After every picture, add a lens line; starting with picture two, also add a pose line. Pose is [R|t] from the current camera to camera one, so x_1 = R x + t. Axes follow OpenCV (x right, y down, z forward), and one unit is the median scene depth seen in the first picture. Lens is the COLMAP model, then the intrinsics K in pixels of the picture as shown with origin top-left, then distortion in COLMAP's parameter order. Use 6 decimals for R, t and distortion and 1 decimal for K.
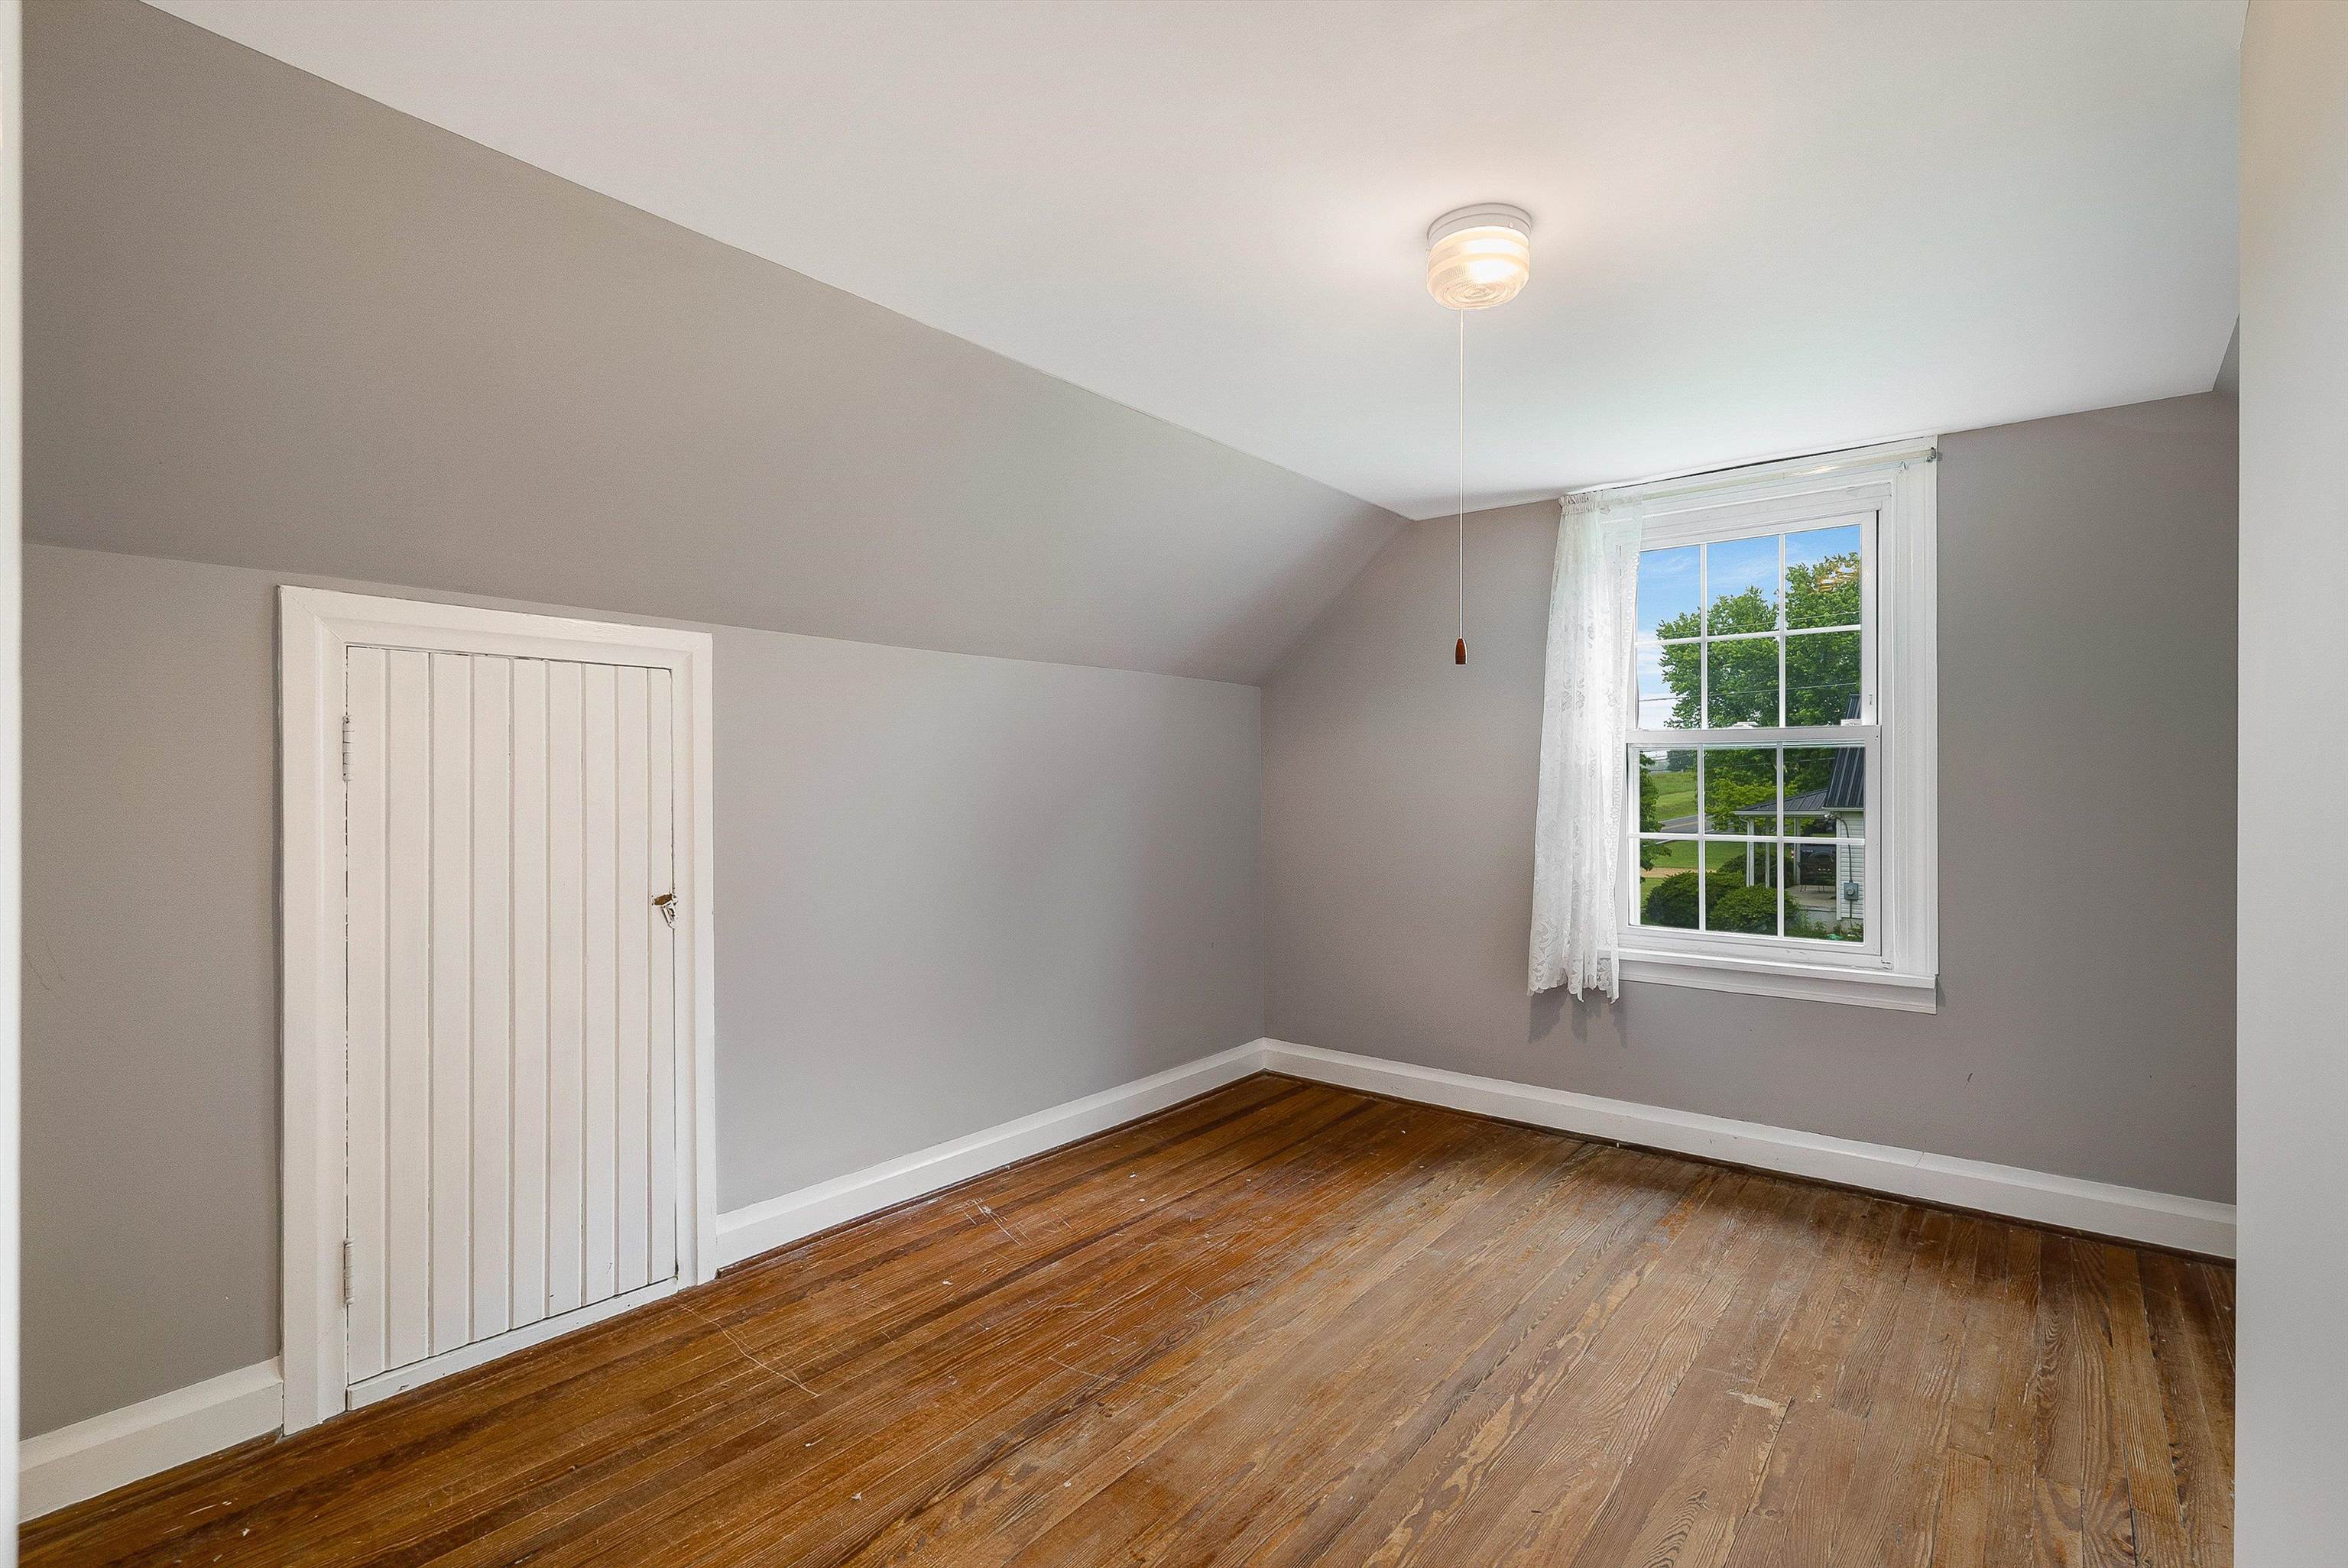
lens RADIAL K [[1060.6, 0, 1177.1], [0, 1060.6, 779.0], [0, 0, 1]] dist [-0.001033, -0.000353]
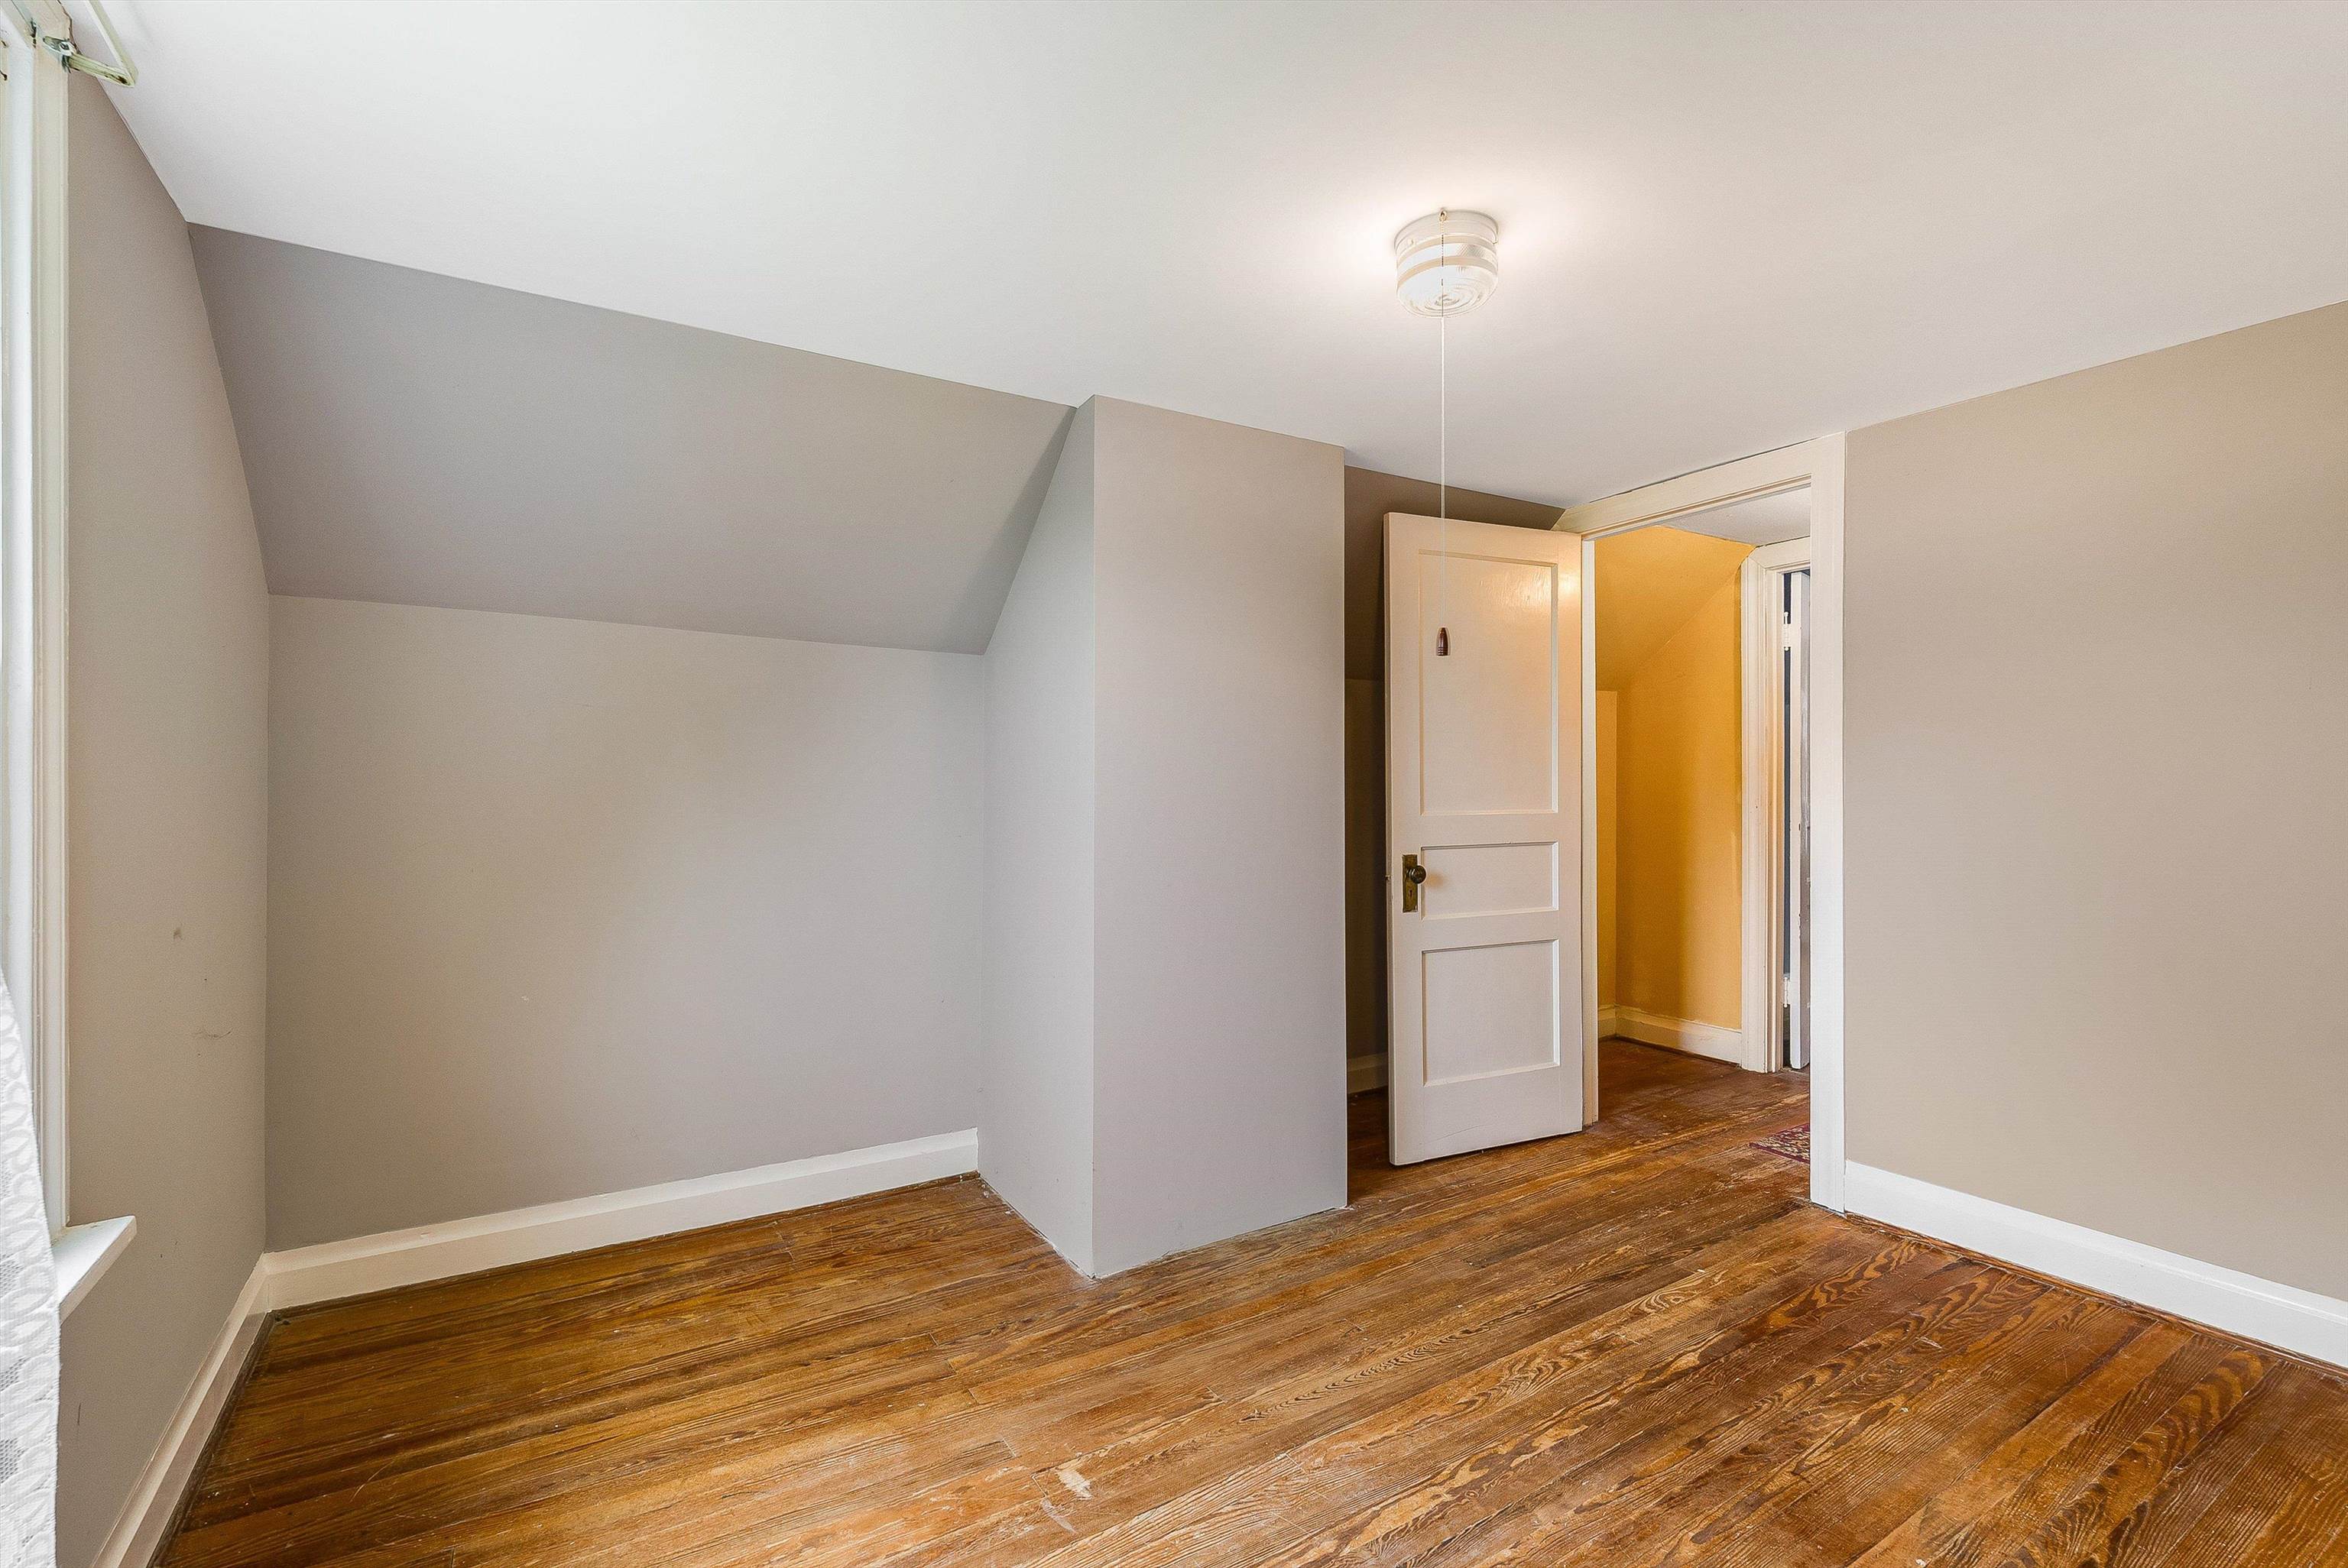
lens RADIAL K [[1060.6, 0, 1177.1], [0, 1060.6, 779.0], [0, 0, 1]] dist [-0.001033, -0.000353]
pose [[-0.949799, 0.006169, 0.312799, 0.206908], [0.005862, 0.999981, -0.001921, 0.003206], [-0.312805, 0.000009, -0.949817, 2.028243]]
